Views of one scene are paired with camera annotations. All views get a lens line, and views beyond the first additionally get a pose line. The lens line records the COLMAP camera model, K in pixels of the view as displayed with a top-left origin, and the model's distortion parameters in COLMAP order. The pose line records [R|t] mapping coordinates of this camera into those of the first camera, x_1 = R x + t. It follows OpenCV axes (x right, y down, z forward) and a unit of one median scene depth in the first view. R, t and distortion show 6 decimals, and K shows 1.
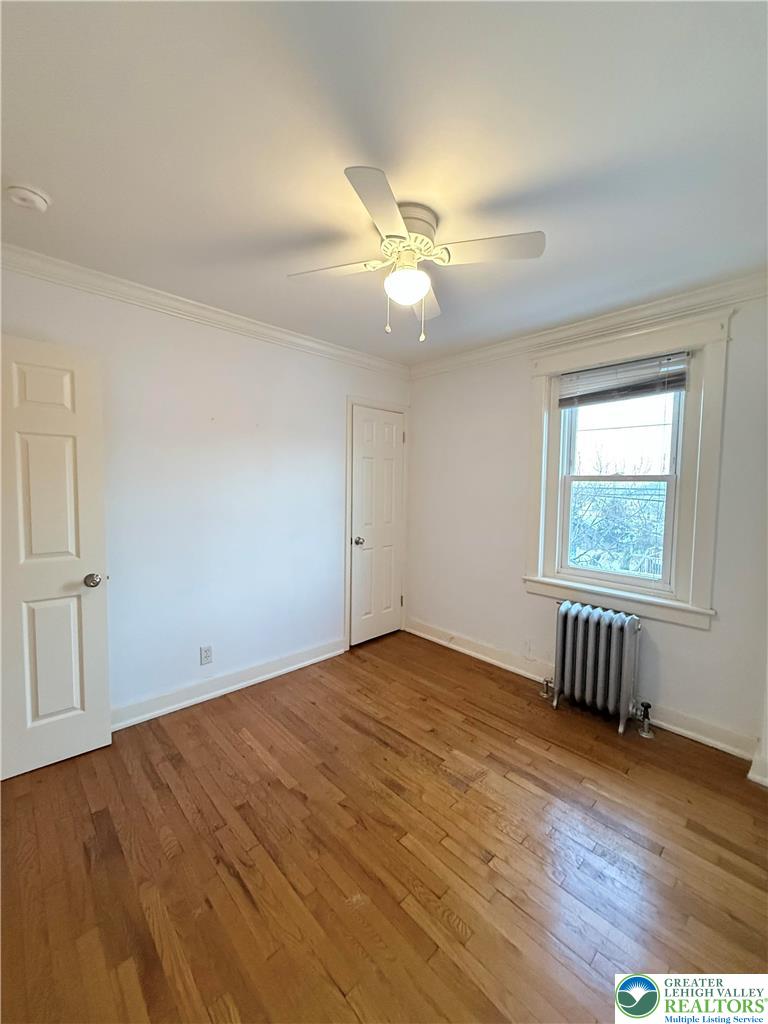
lens RADIAL K [[396.6, 0, 384.5], [0, 396.6, 507.8], [0, 0, 1]] dist [-0.008411, 0.000236]
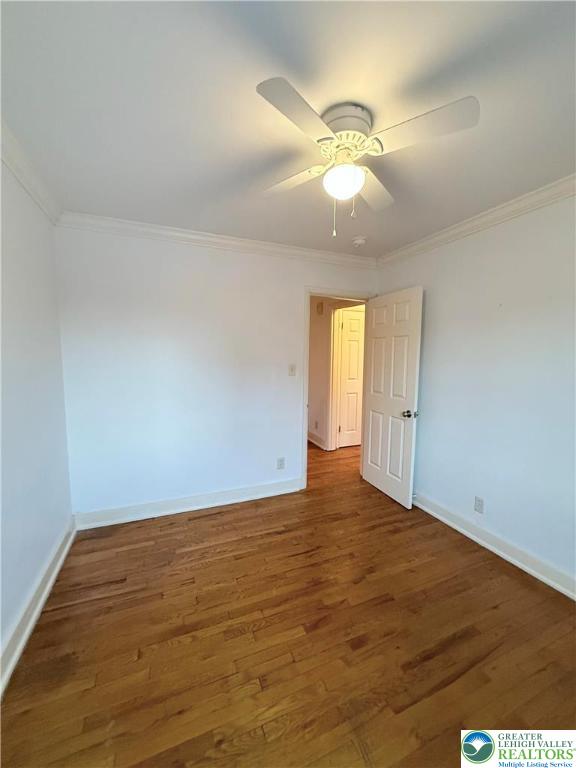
lens RADIAL K [[306.5, 0, 289.7], [0, 306.5, 380.6], [0, 0, 1]] dist [-0.004389, 0.000166]
pose [[-0.346064, 0.060157, -0.936280, 0.756367], [-0.068626, 0.993646, 0.089208, -0.053014], [0.935698, 0.095125, -0.339737, 0.960638]]
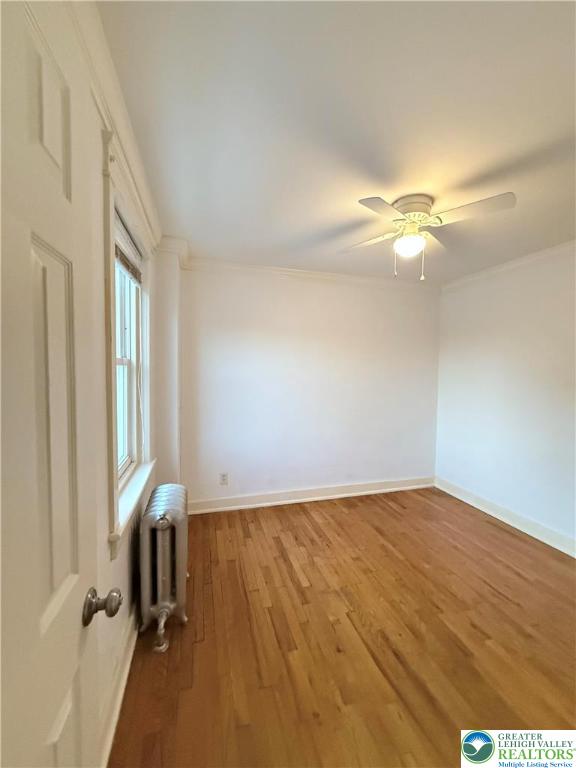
lens RADIAL K [[306.5, 0, 286.2], [0, 306.5, 384.4], [0, 0, 1]] dist [-0.004389, 0.000166]
pose [[-0.887181, -0.049872, 0.458718, -0.069880], [0.001198, 0.993890, 0.110372, -0.126148], [-0.461419, 0.098469, -0.881701, 1.828498]]
